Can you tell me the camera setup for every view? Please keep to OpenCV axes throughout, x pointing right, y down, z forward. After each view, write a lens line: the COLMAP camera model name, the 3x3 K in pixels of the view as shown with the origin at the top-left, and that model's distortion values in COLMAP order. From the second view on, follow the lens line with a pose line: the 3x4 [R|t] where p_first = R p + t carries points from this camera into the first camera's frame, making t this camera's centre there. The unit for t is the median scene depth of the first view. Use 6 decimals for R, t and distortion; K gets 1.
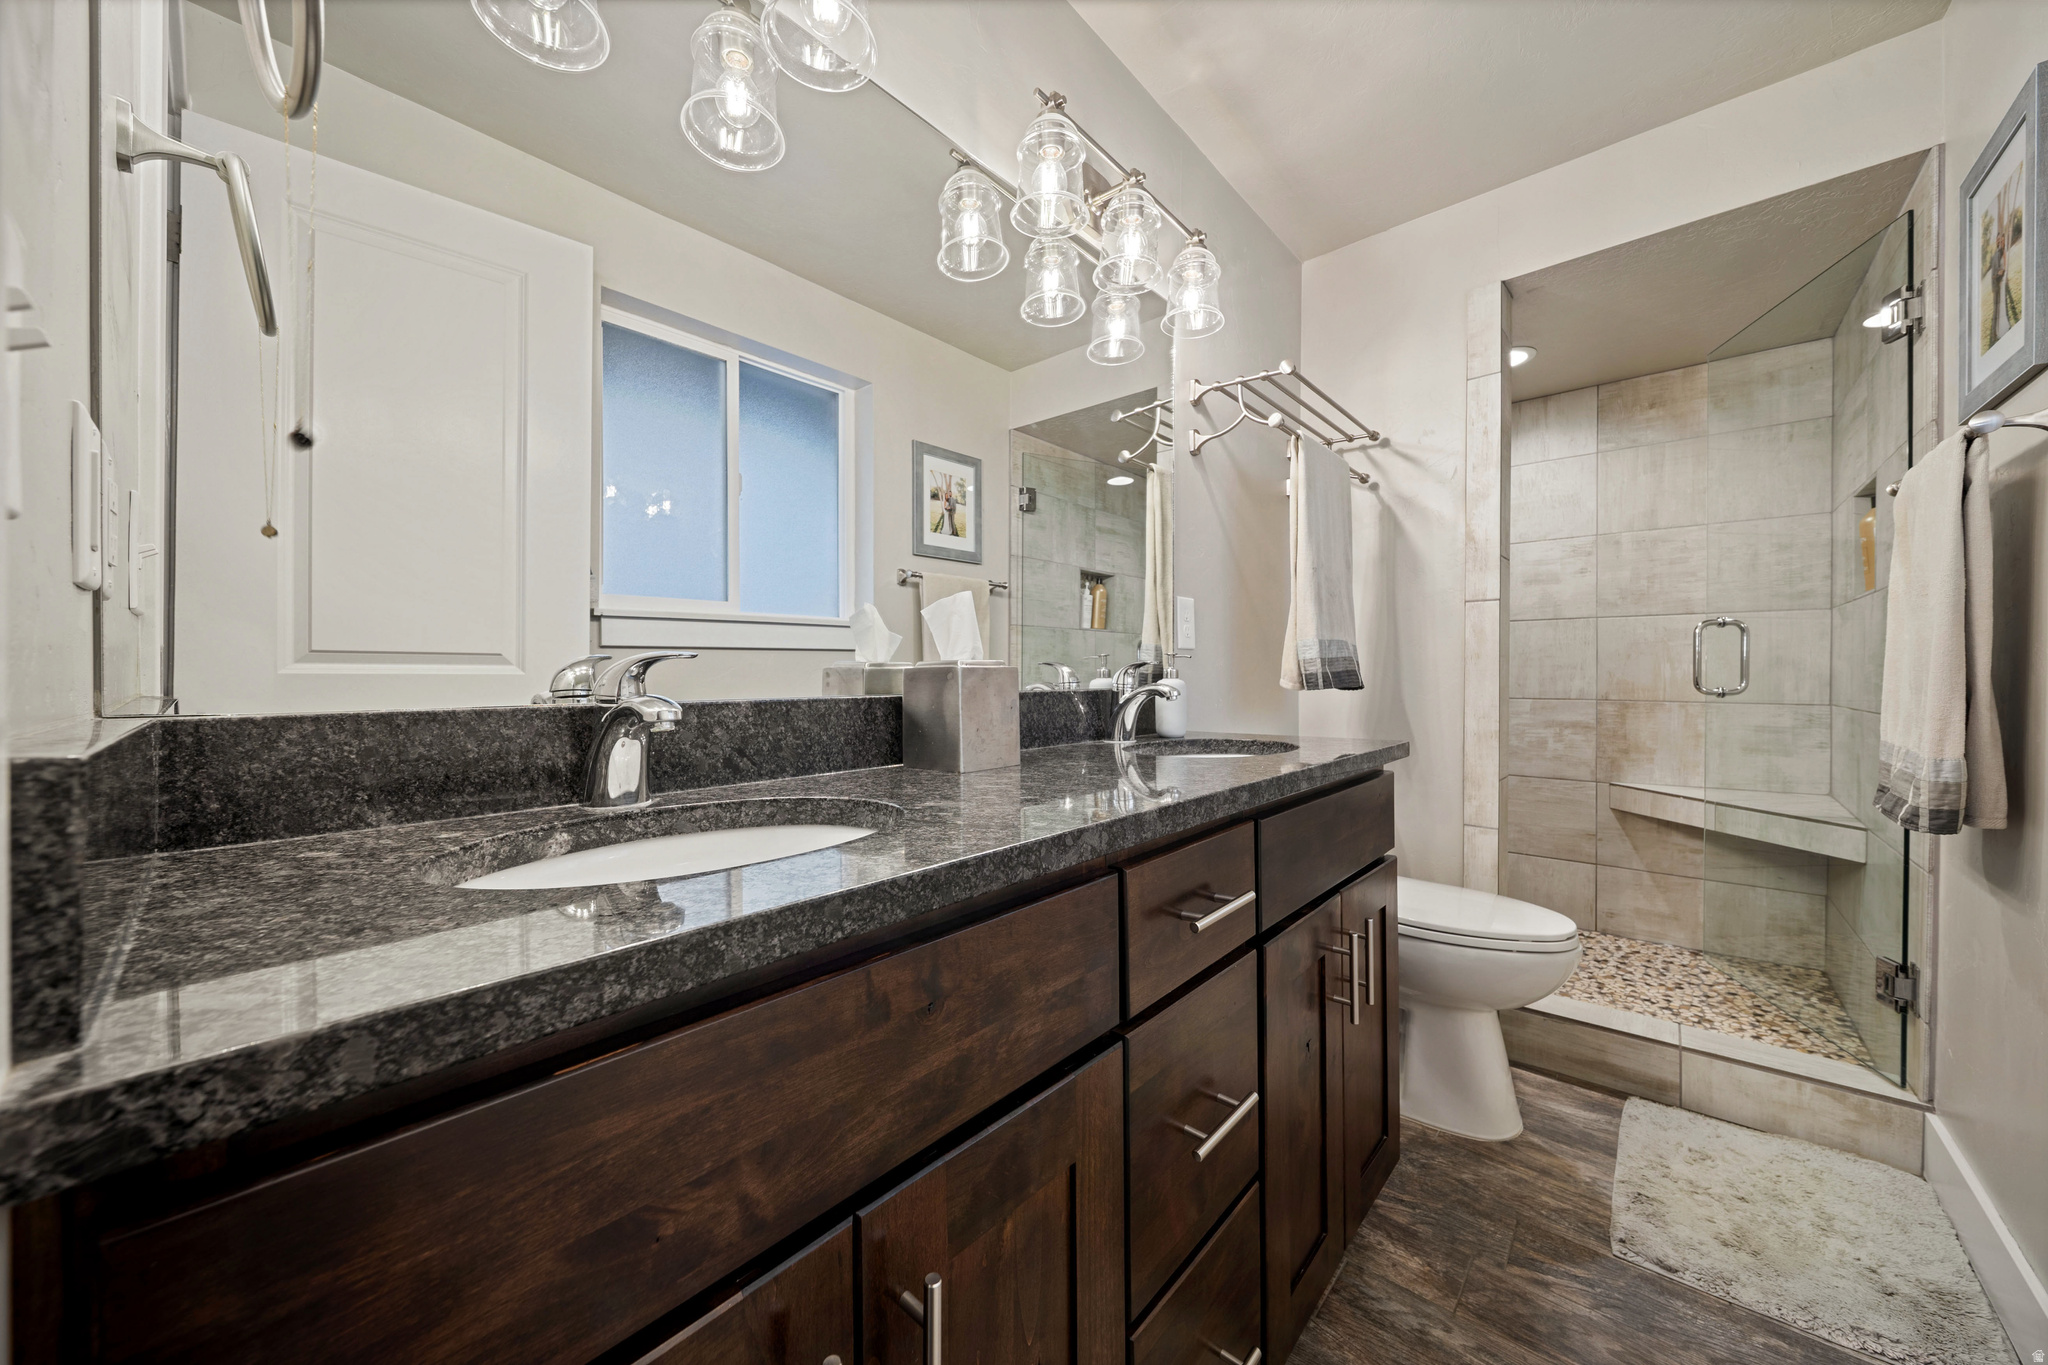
lens RADIAL K [[716.4, 0, 1019.8], [0, 716.4, 676.4], [0, 0, 1]] dist [-0.000503, -0.000283]
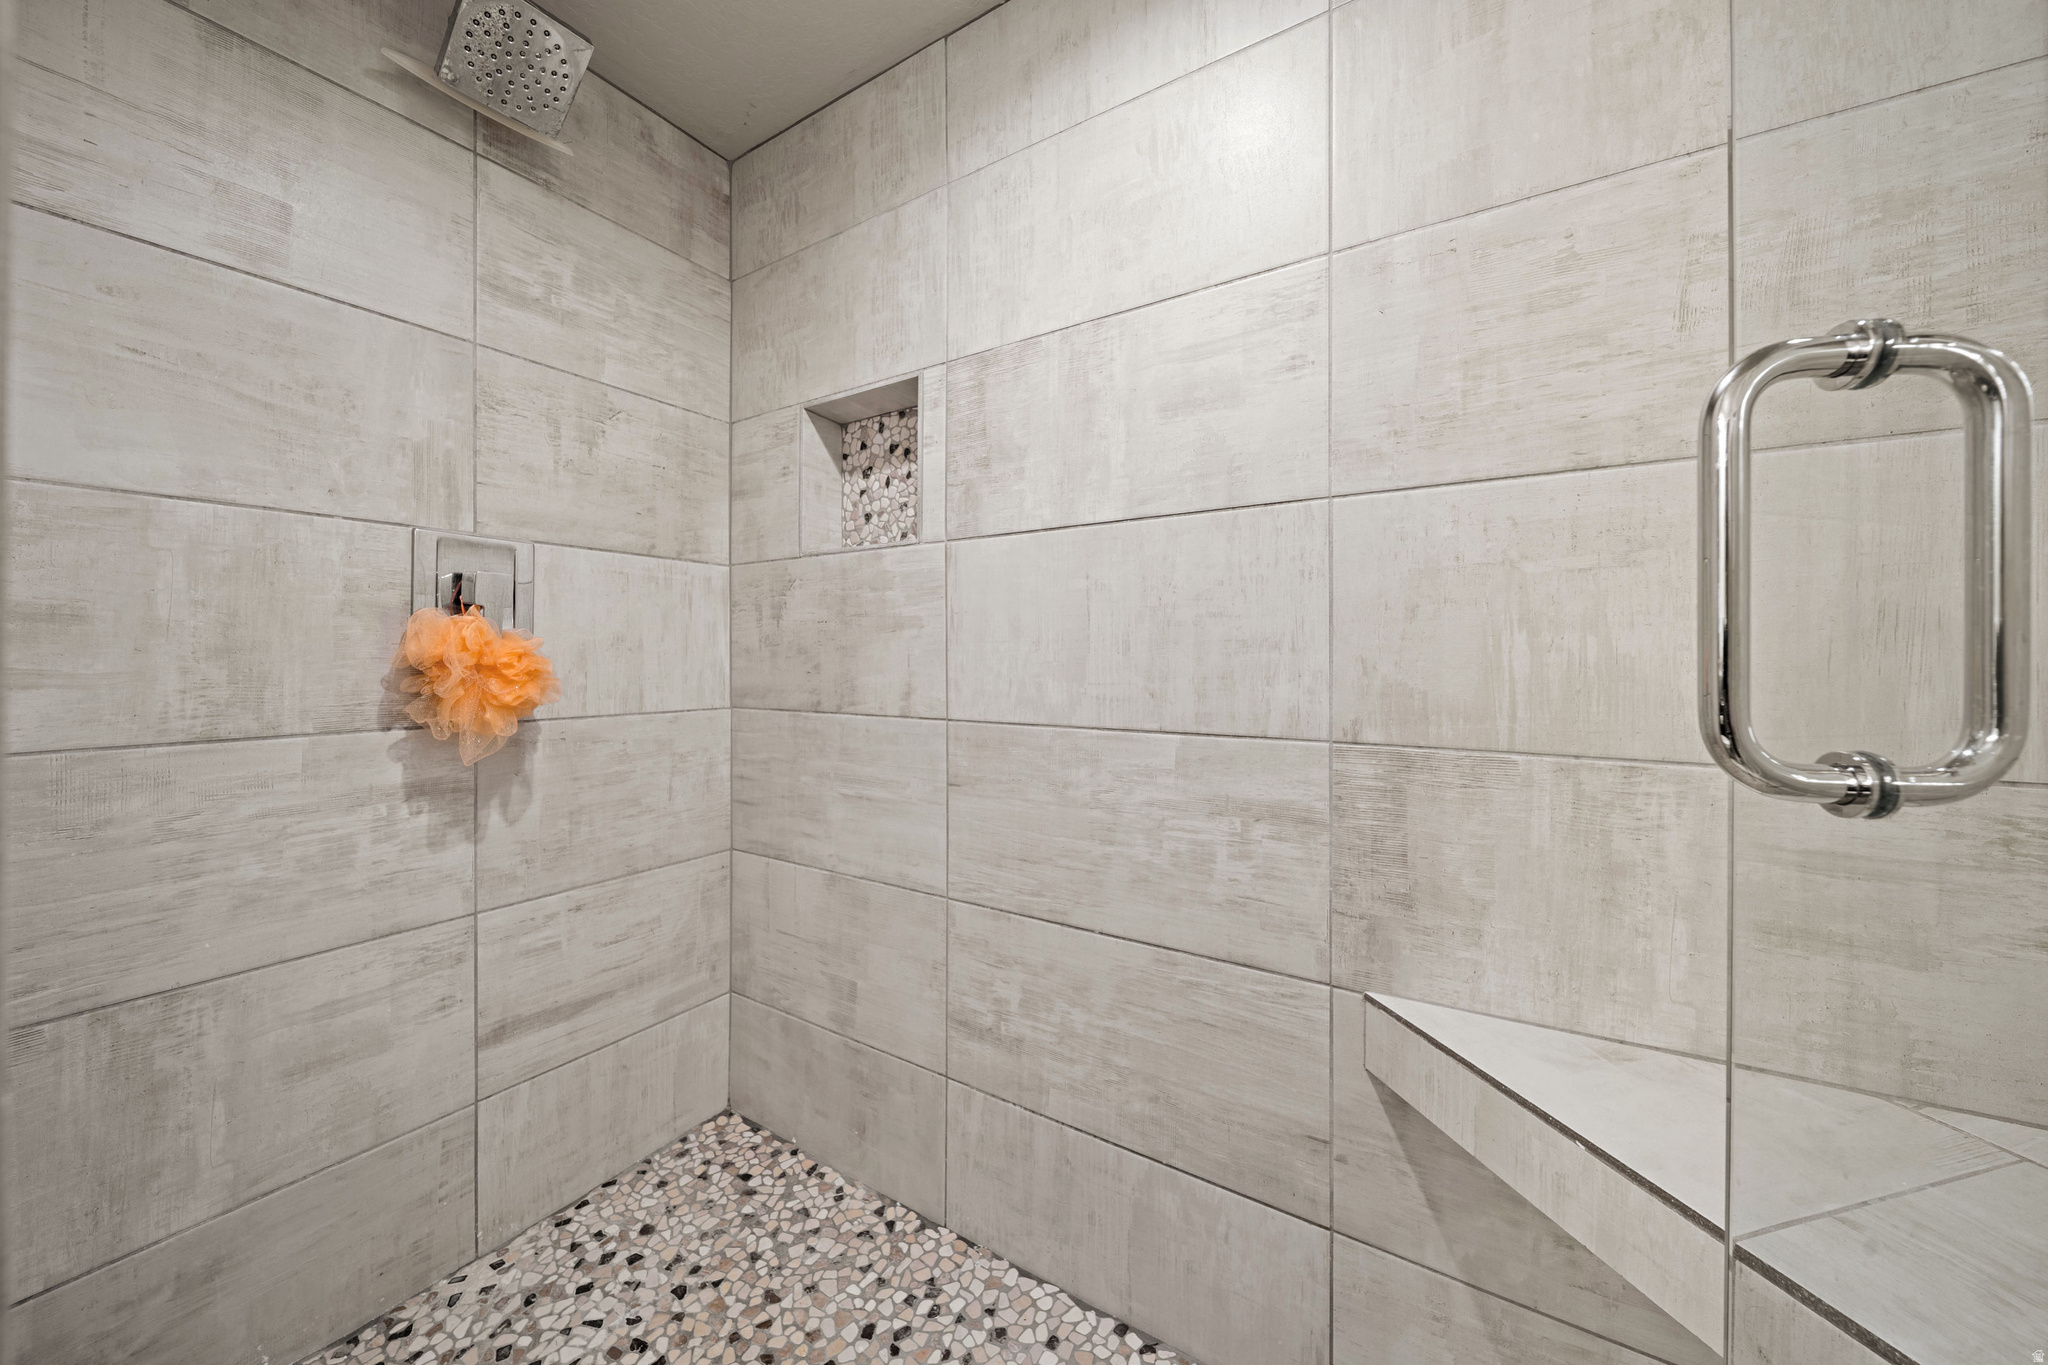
lens RADIAL K [[729.2, 0, 1016.0], [0, 729.2, 660.5], [0, 0, 1]] dist [0.000304, -0.000243]
pose [[0.985360, -0.000361, 0.170489, 0.603823], [0.001047, 0.999992, -0.003936, -0.004206], [-0.170486, 0.004057, 0.985352, 0.690010]]
